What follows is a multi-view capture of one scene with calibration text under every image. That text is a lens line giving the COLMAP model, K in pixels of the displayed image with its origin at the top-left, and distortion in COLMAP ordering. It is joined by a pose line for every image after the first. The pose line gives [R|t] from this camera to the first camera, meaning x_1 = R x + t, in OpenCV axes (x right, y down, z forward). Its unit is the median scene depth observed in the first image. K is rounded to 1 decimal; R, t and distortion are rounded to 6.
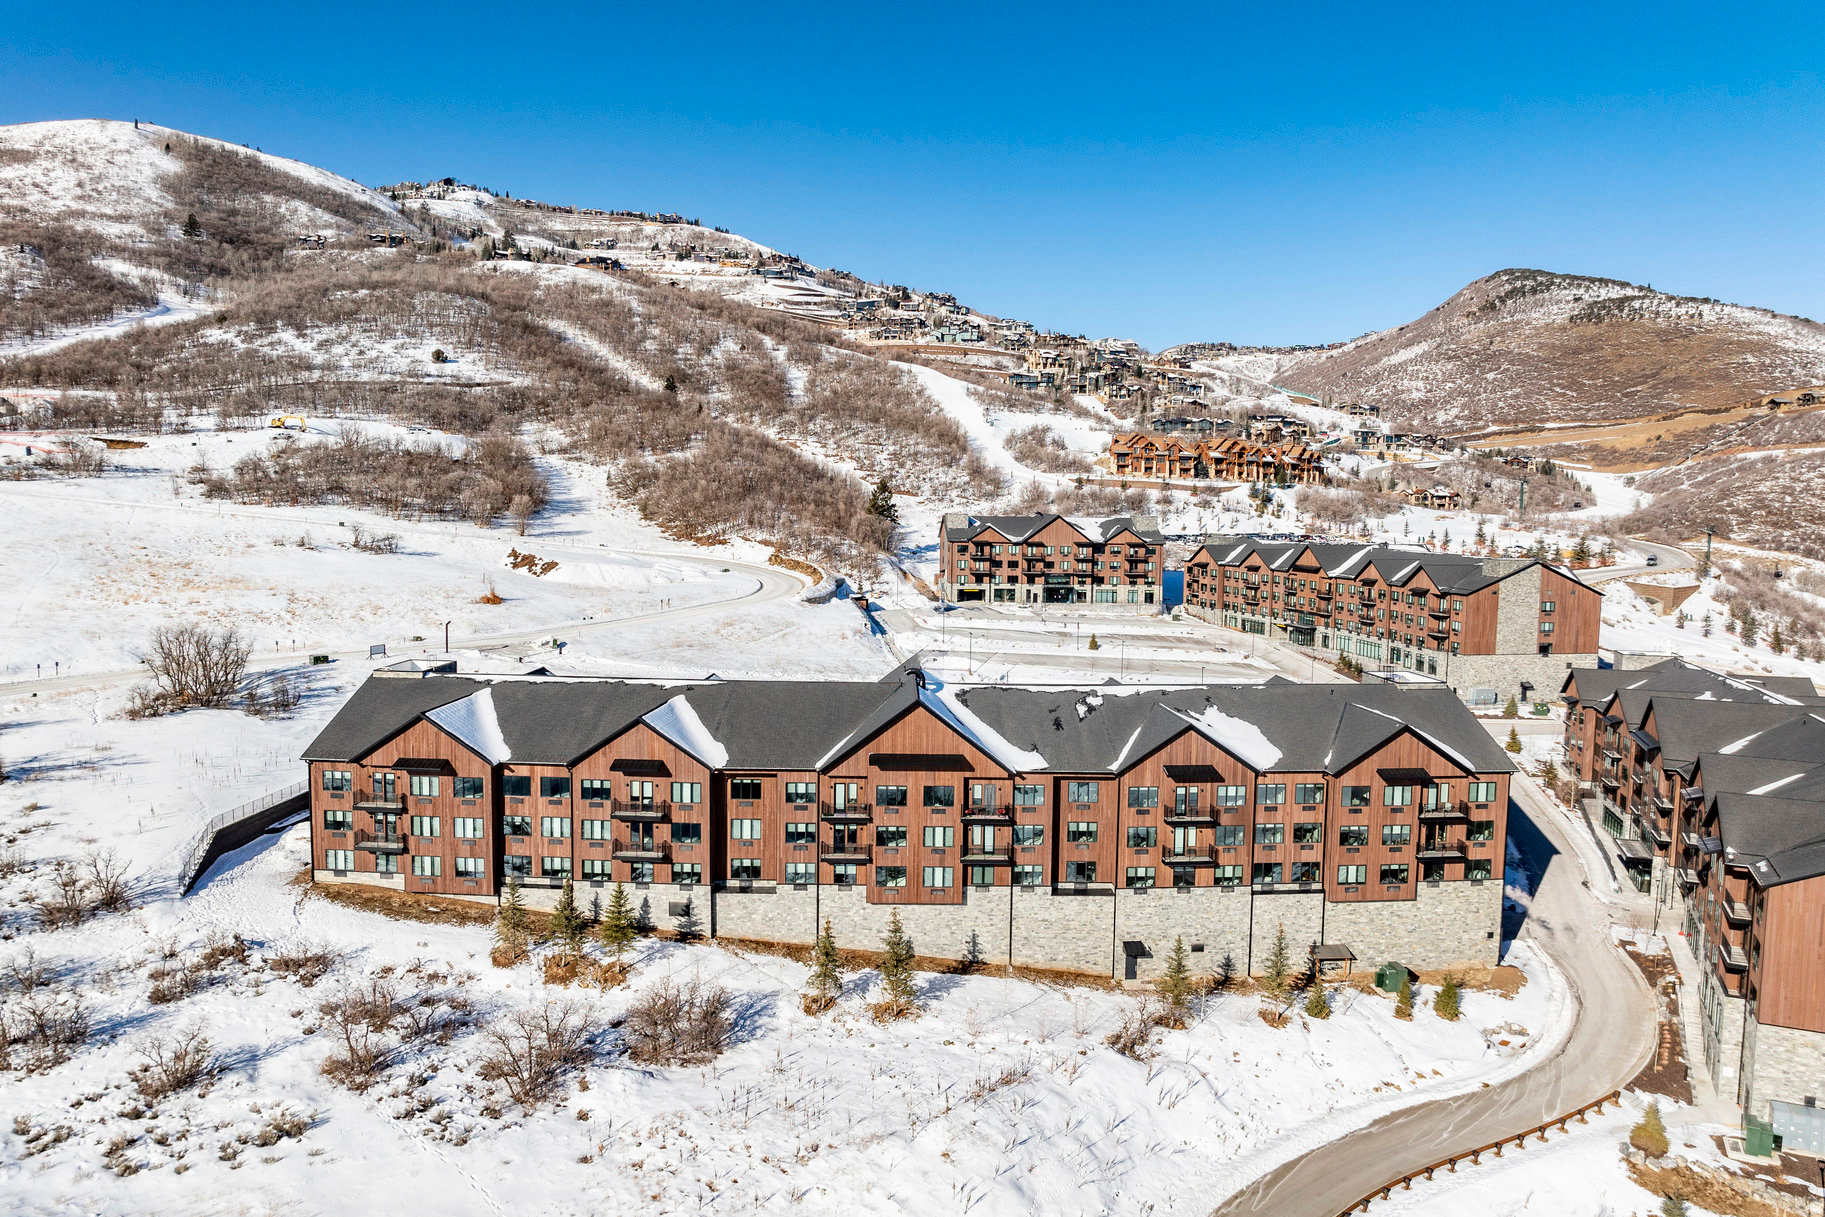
lens RADIAL K [[1283.1, 0, 917.5], [0, 1283.1, 607.1], [0, 0, 1]] dist [-0.049067, 0.020767]
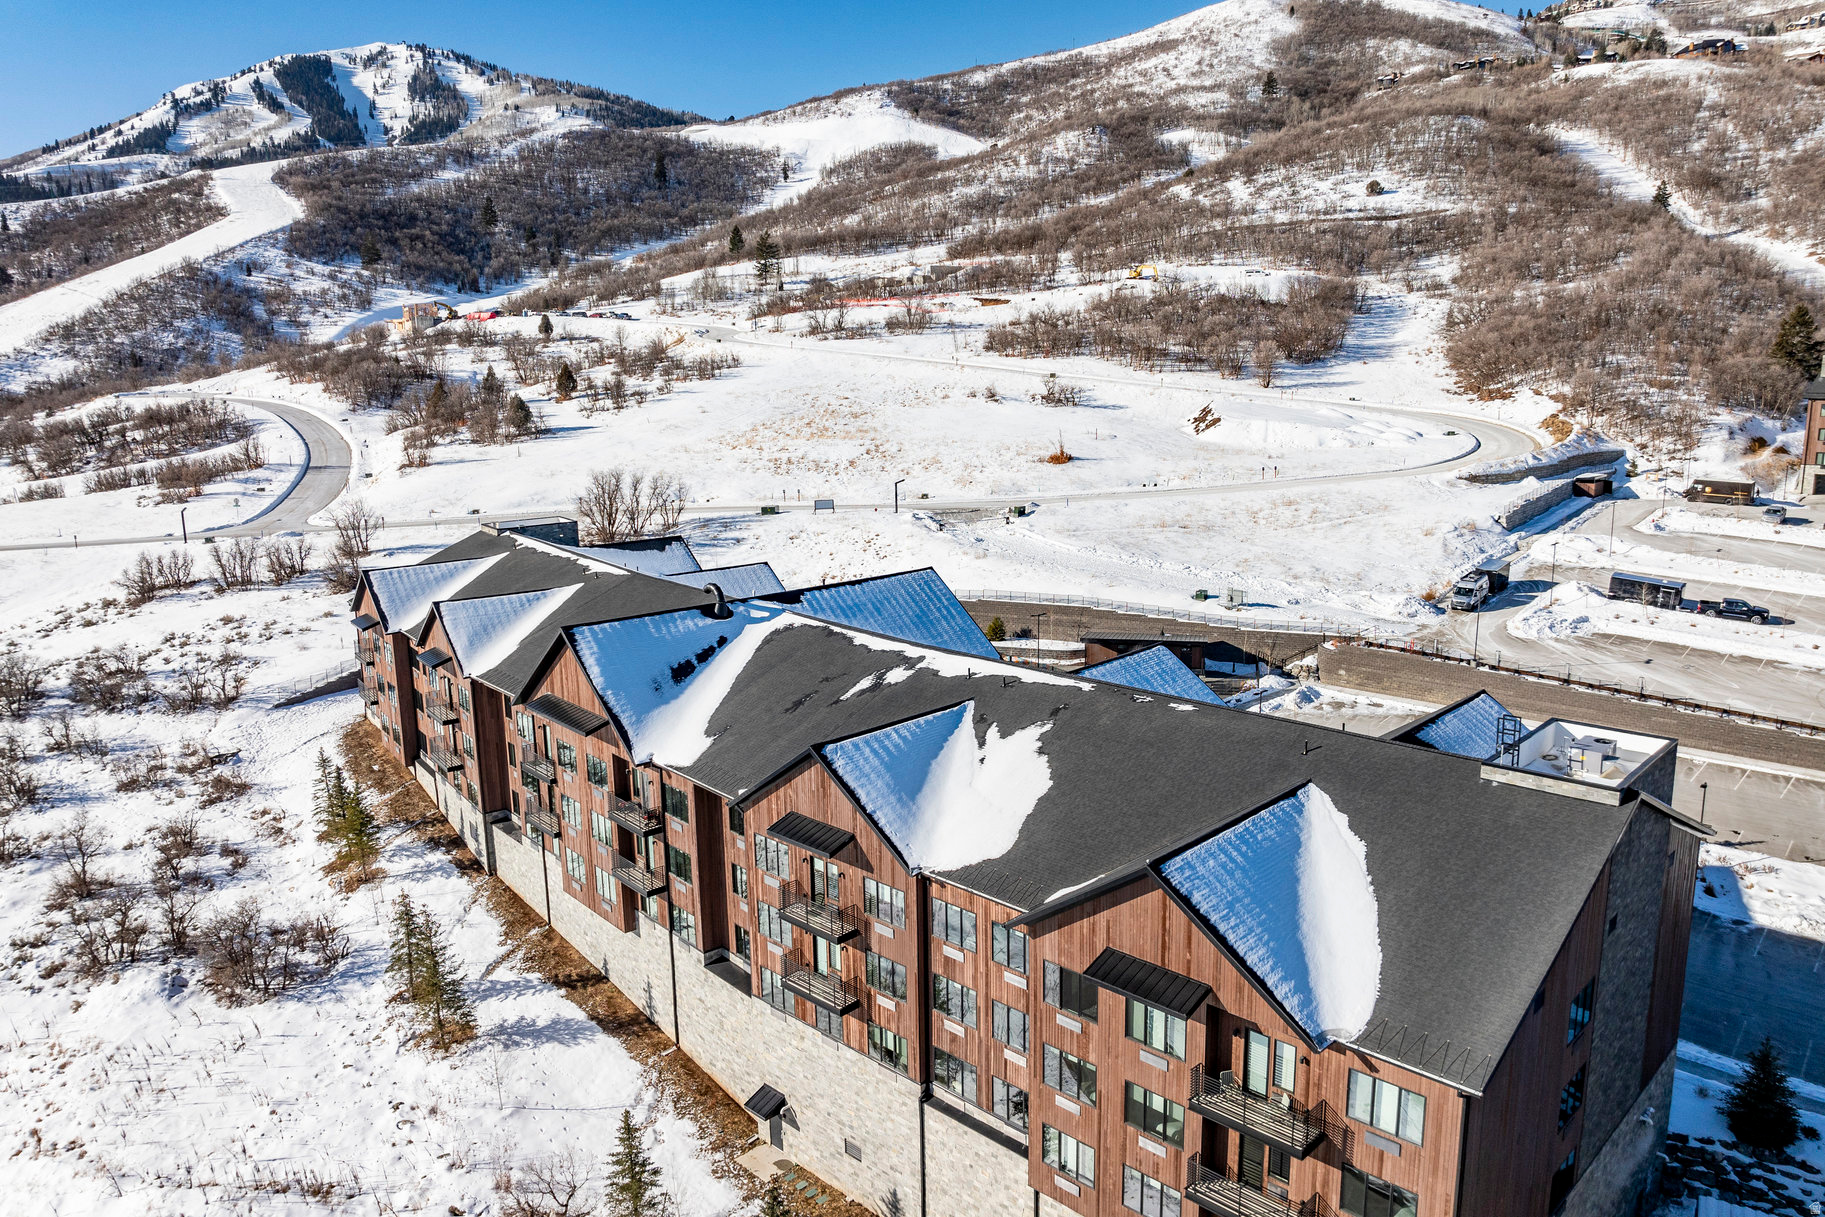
lens RADIAL K [[1287.3, 0, 916.8], [0, 1287.3, 604.8], [0, 0, 1]] dist [-0.067282, 0.046797]
pose [[0.636867, 0.127212, -0.760406, 0.229727], [-0.040805, 0.990473, 0.131526, -0.013697], [0.769893, -0.052736, 0.635990, 0.253656]]
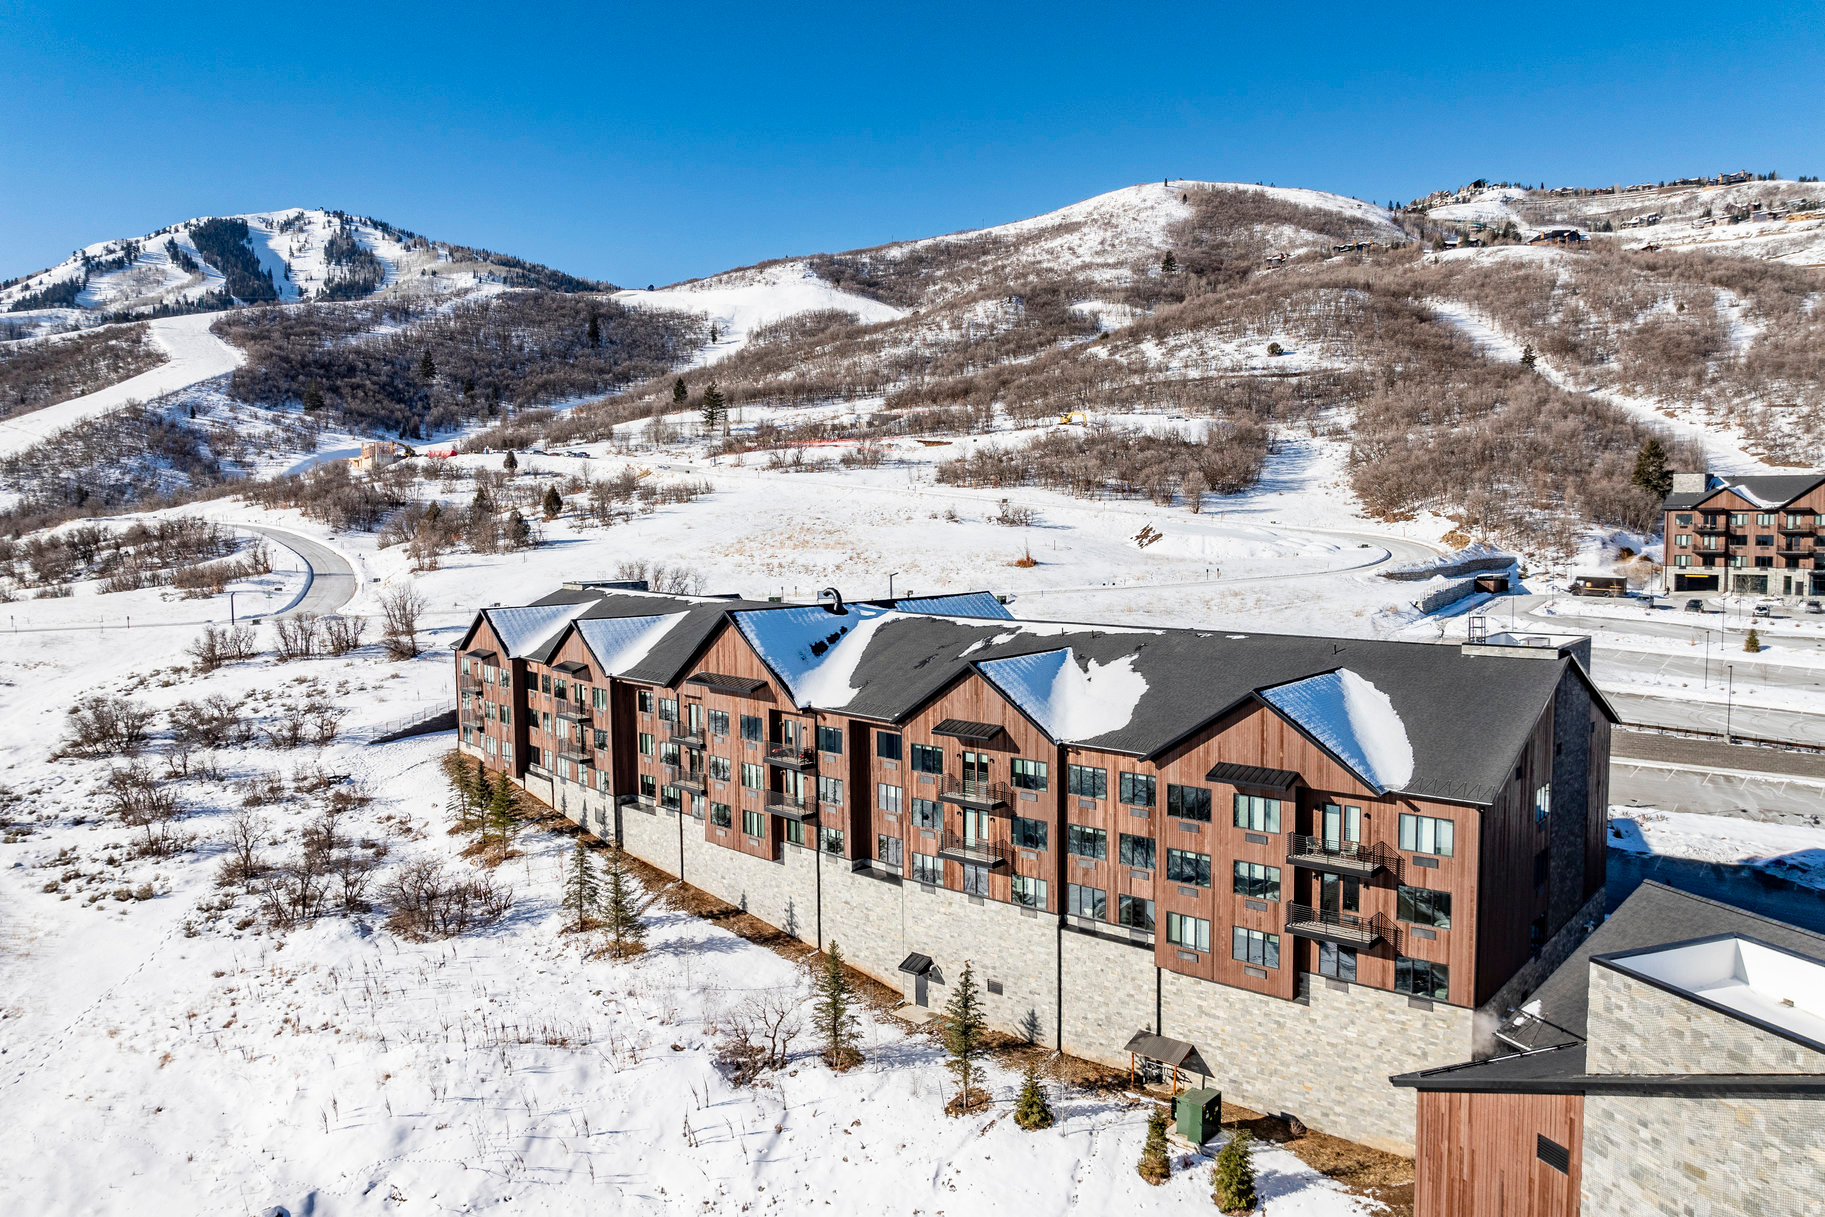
lens RADIAL K [[1283.1, 0, 917.5], [0, 1283.1, 607.1], [0, 0, 1]] dist [-0.049067, 0.020767]
pose [[0.692919, 0.033391, -0.720242, 0.253693], [-0.044060, 0.999021, 0.003926, 0.021570], [0.719668, 0.029014, 0.693712, 0.176753]]
